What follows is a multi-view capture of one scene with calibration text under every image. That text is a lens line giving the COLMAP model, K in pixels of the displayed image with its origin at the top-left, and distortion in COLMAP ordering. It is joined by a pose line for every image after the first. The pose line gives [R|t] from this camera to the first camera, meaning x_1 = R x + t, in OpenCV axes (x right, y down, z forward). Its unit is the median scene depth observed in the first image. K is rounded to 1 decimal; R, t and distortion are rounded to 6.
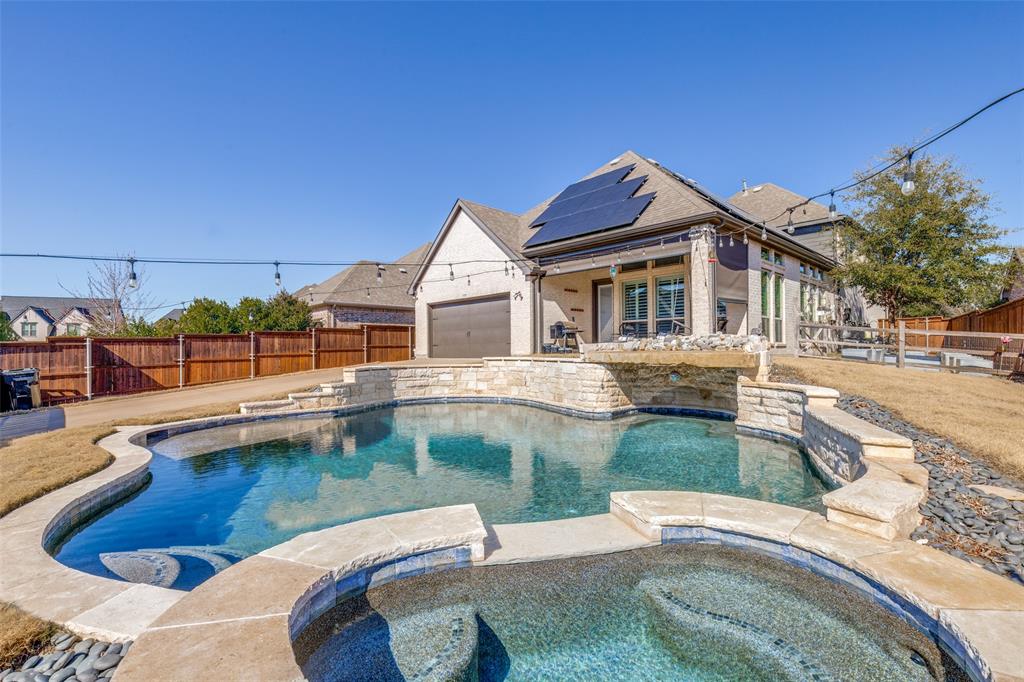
lens RADIAL K [[462.5, 0, 514.4], [0, 462.5, 342.1], [0, 0, 1]] dist [-0.003566, -0.000264]
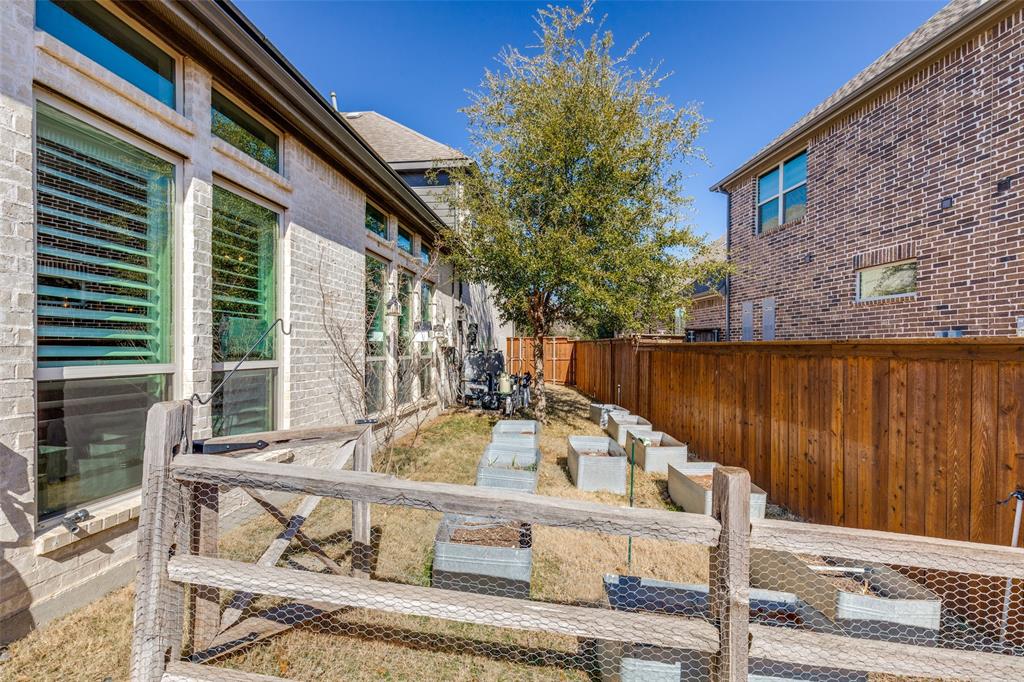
lens RADIAL K [[462.5, 0, 512.3], [0, 462.5, 345.1], [0, 0, 1]] dist [-0.003566, -0.000264]
pose [[0.763482, 0.005936, 0.645802, 0.399869], [-0.005842, 0.999980, -0.002285, -0.048236], [-0.645802, -0.002028, 0.763502, 0.545276]]
